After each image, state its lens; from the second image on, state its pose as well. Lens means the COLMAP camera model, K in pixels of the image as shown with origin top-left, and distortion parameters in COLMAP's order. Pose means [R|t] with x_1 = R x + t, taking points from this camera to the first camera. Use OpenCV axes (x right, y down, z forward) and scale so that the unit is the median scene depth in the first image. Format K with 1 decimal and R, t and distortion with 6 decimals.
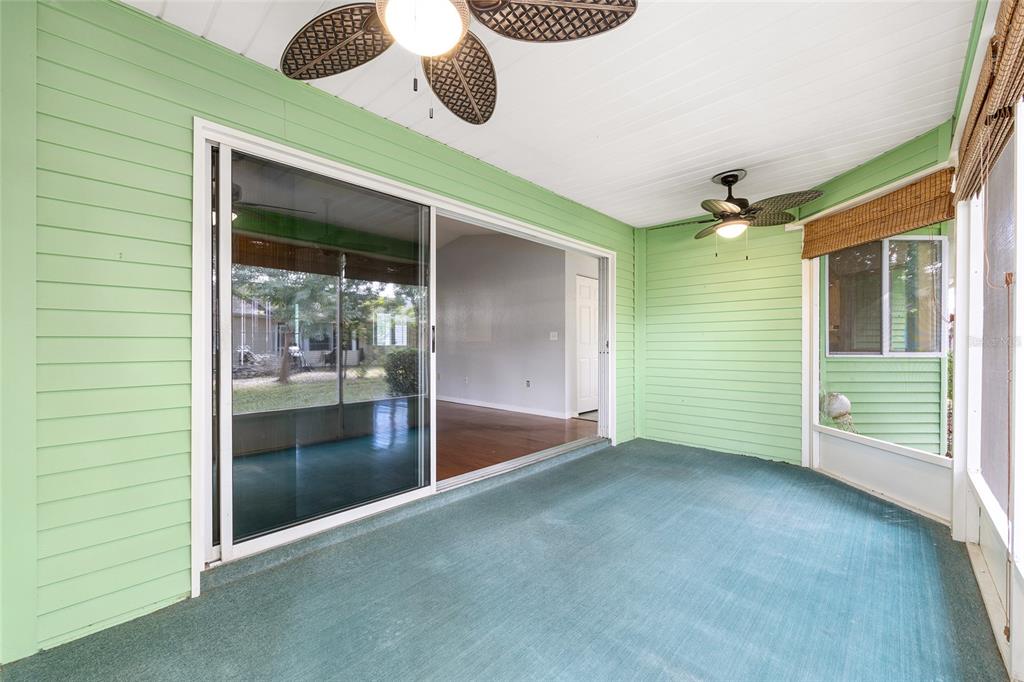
lens RADIAL K [[411.8, 0, 510.6], [0, 411.8, 344.1], [0, 0, 1]] dist [0.001864, -0.000037]
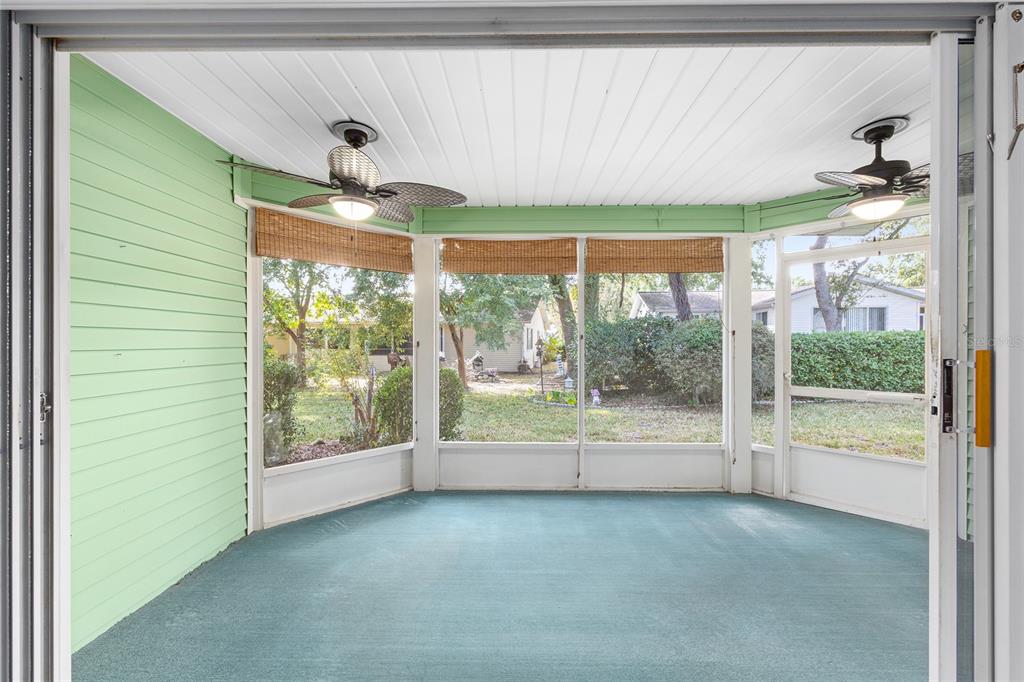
lens RADIAL K [[411.8, 0, 508.2], [0, 411.8, 339.8], [0, 0, 1]] dist [0.001864, -0.000037]
pose [[-0.667485, -0.001520, 0.744622, -0.208770], [-0.000534, 0.999999, 0.001563, -0.074726], [-0.744623, 0.000646, -0.667484, 1.487145]]
